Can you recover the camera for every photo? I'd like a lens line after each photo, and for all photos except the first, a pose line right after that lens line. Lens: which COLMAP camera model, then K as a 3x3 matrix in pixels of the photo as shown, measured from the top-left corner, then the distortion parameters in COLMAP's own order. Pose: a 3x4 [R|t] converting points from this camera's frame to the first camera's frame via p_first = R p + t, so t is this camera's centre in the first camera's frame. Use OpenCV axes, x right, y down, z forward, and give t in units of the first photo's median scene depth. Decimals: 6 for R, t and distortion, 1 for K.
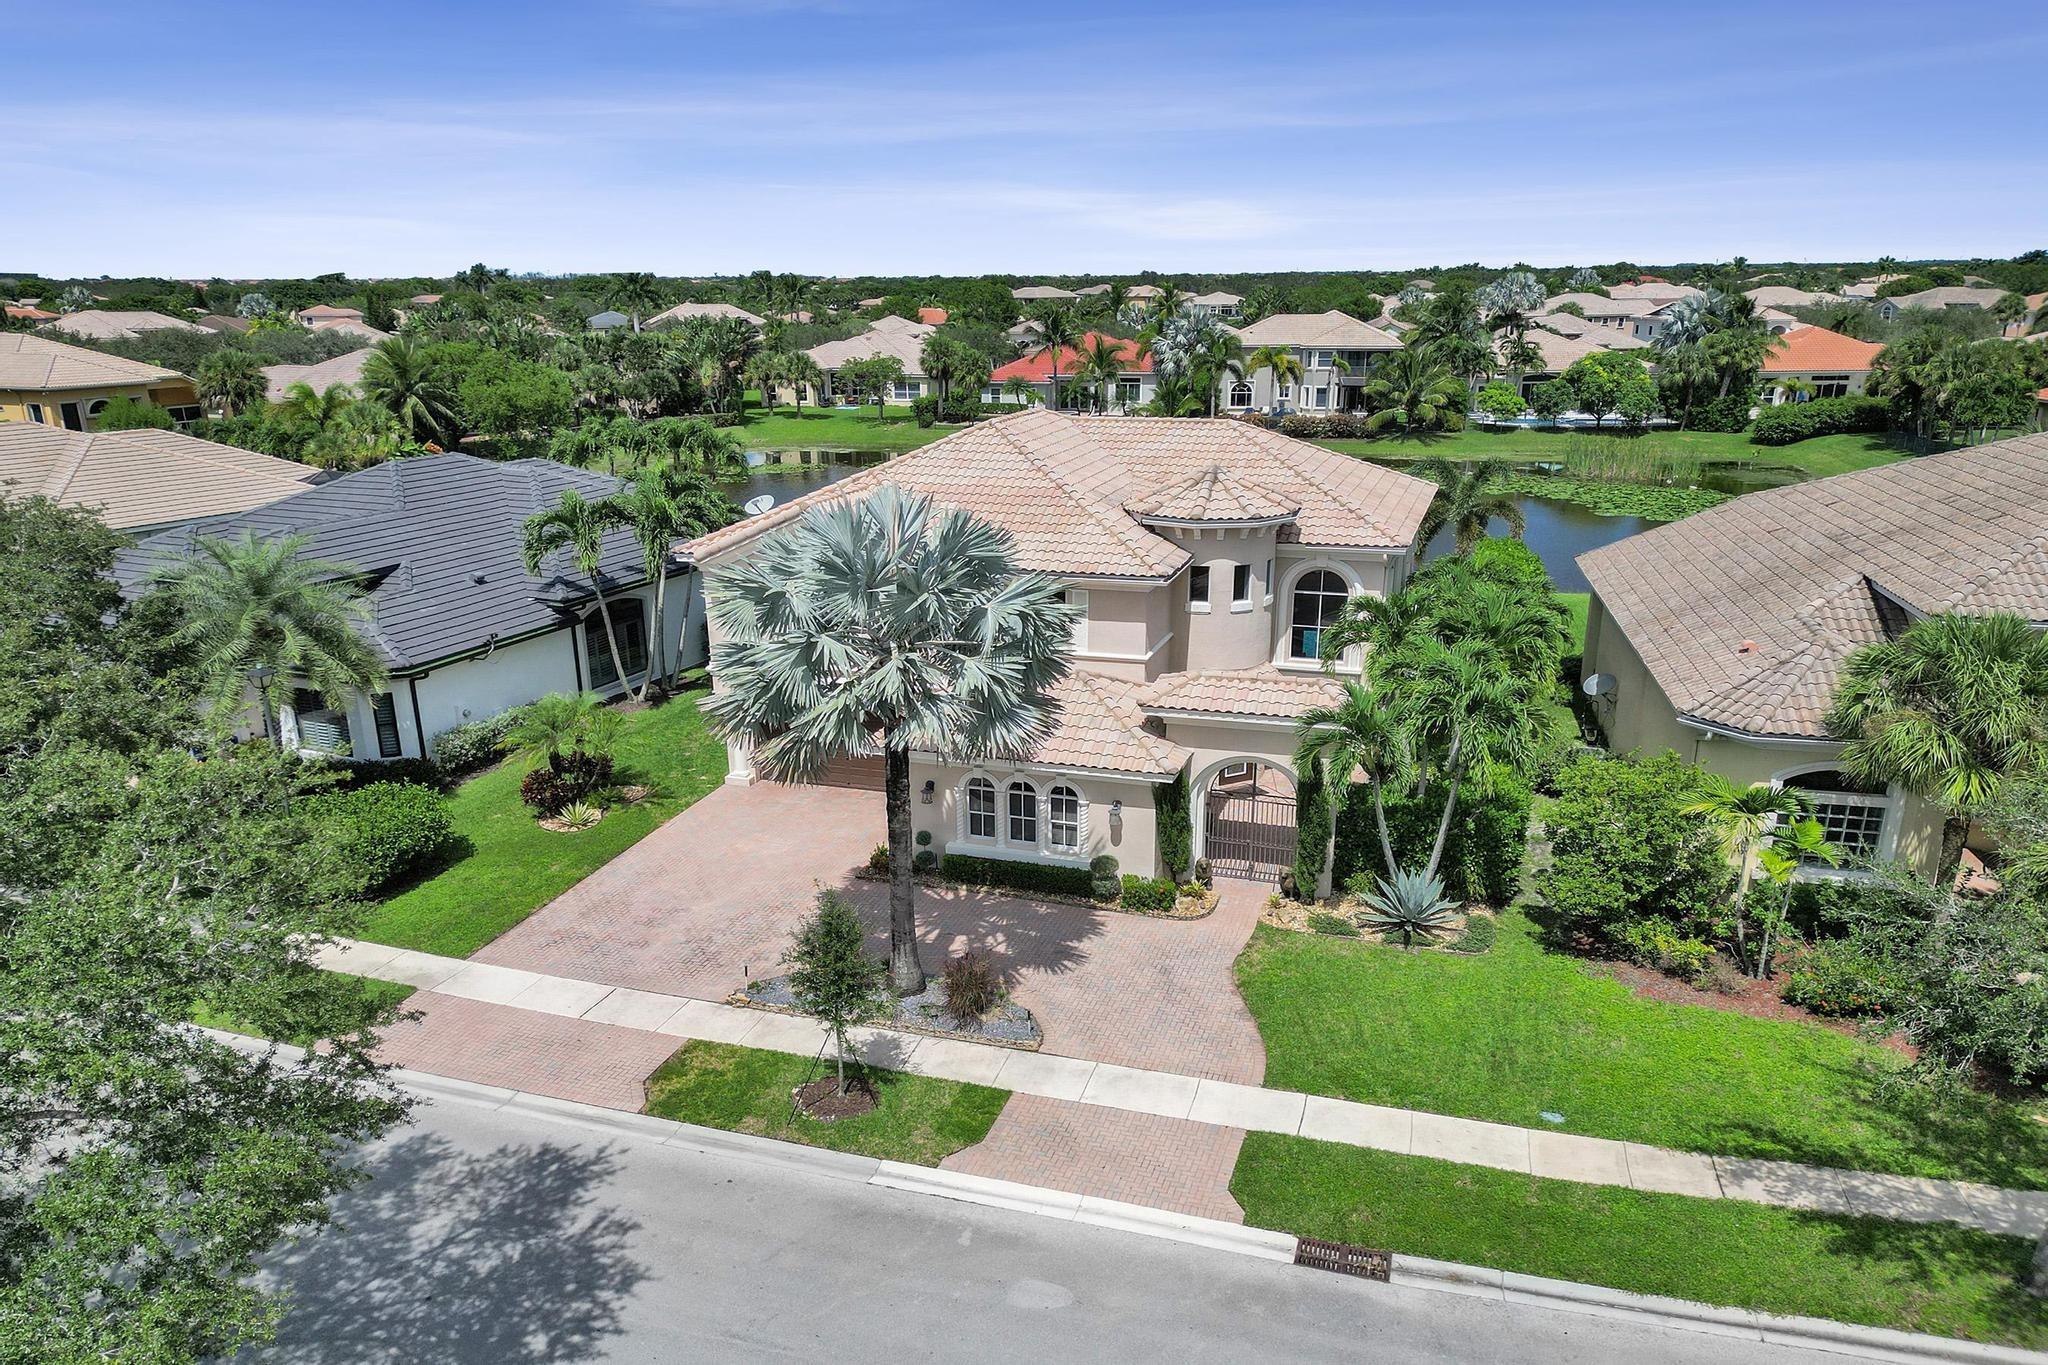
lens RADIAL K [[1291.3, 0, 1019.2], [0, 1291.3, 726.4], [0, 0, 1]] dist [0.023472, -0.000426]
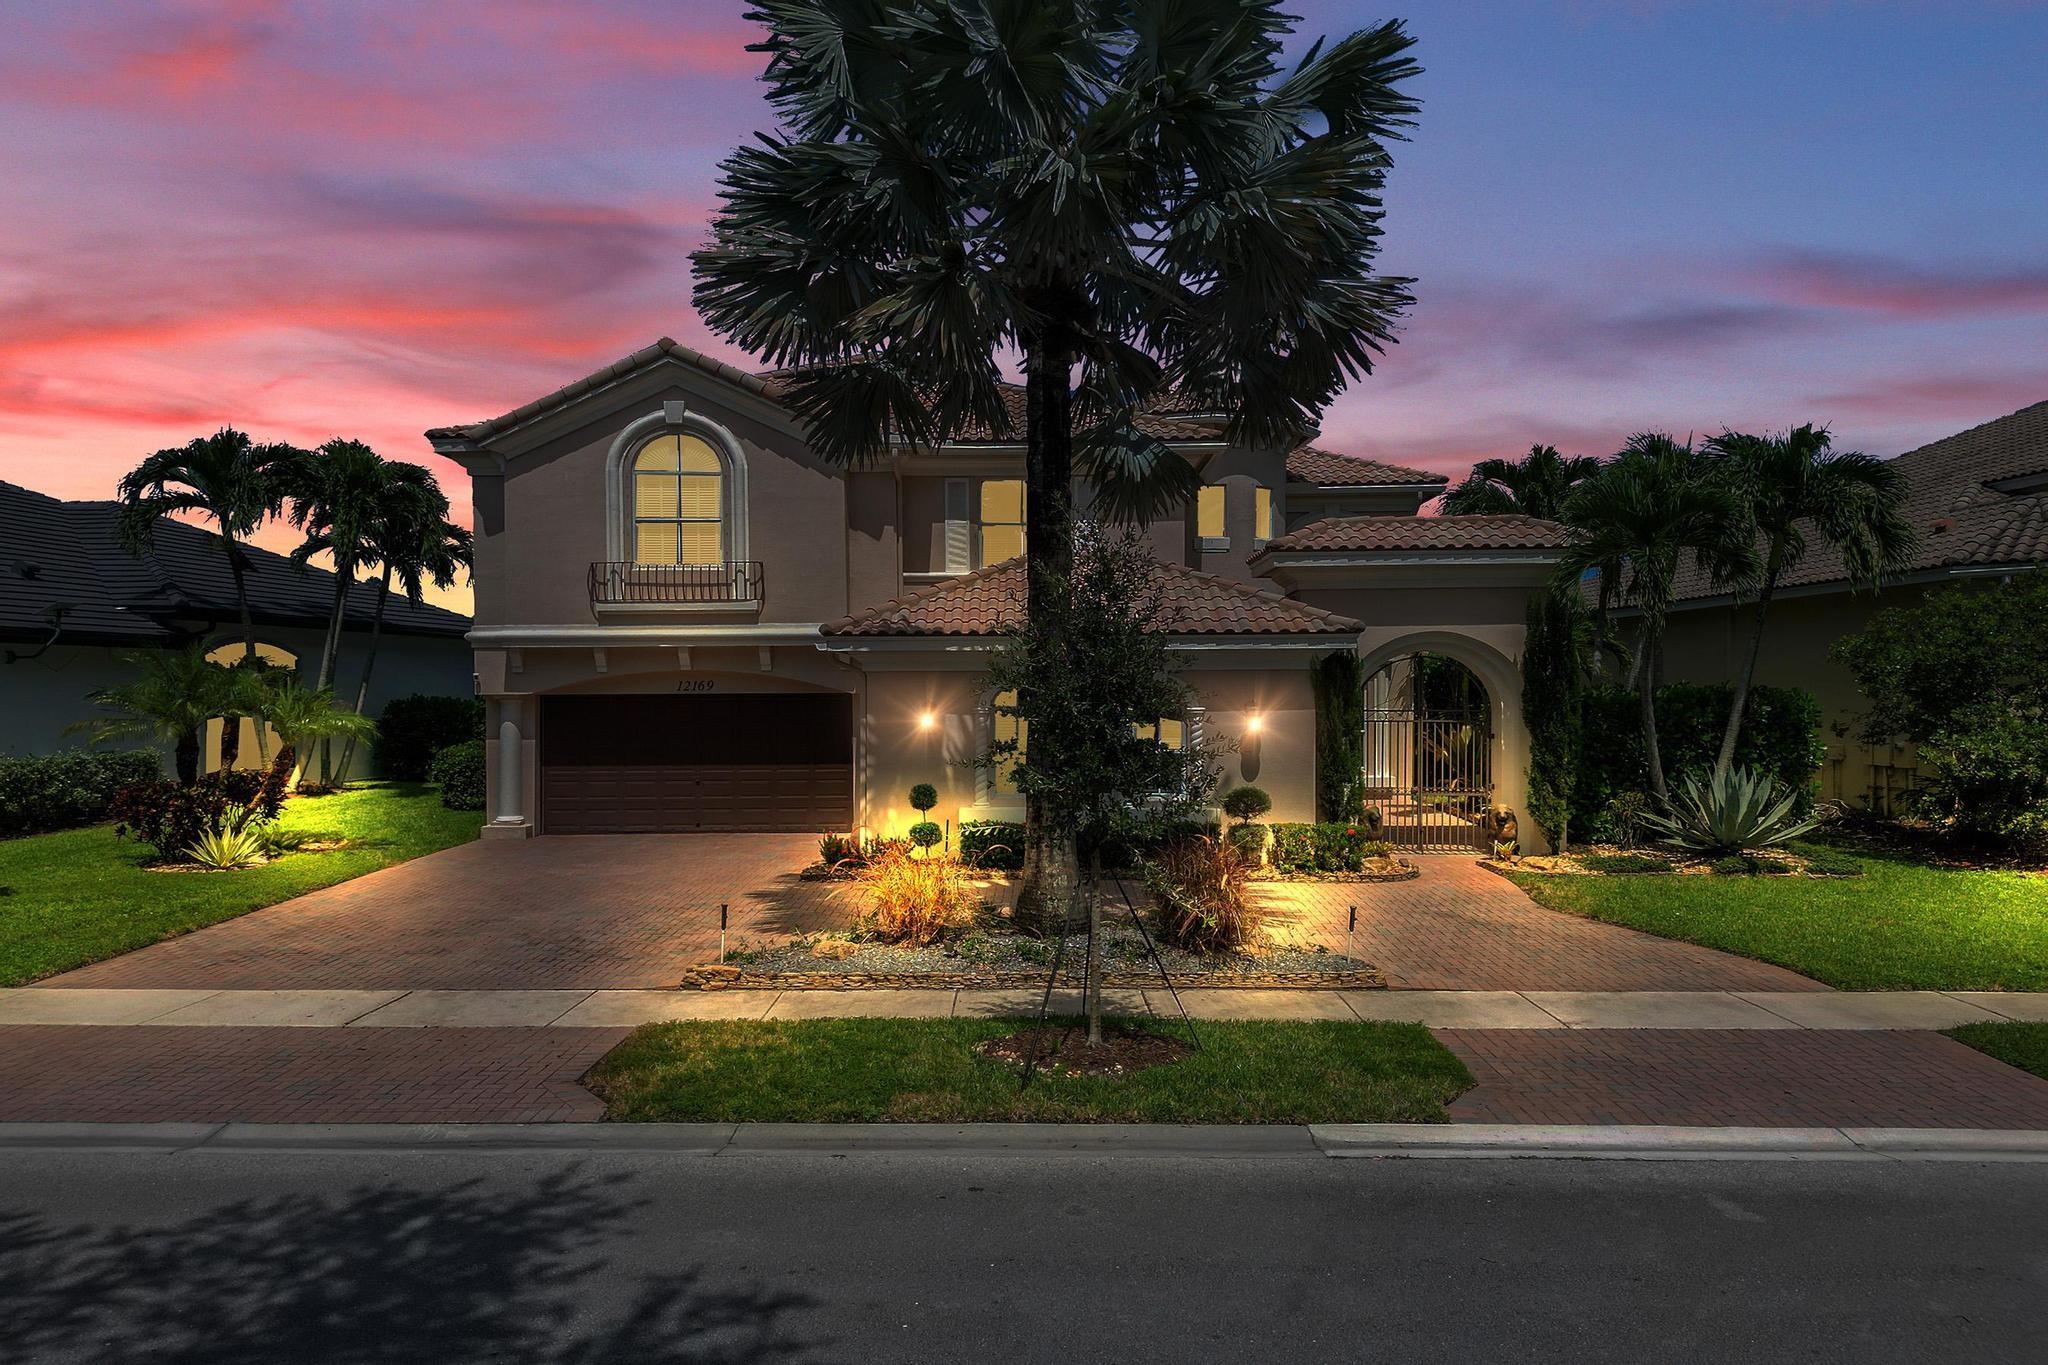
lens RADIAL K [[1356.7, 0, 1024.0], [0, 1356.7, 682.5], [0, 0, 1]] dist [0.063127, -0.054532]
pose [[0.960049, 0.009481, 0.279673, -0.281457], [0.069413, 0.960122, -0.270826, 0.284343], [-0.271088, 0.279419, 0.921106, 0.547569]]
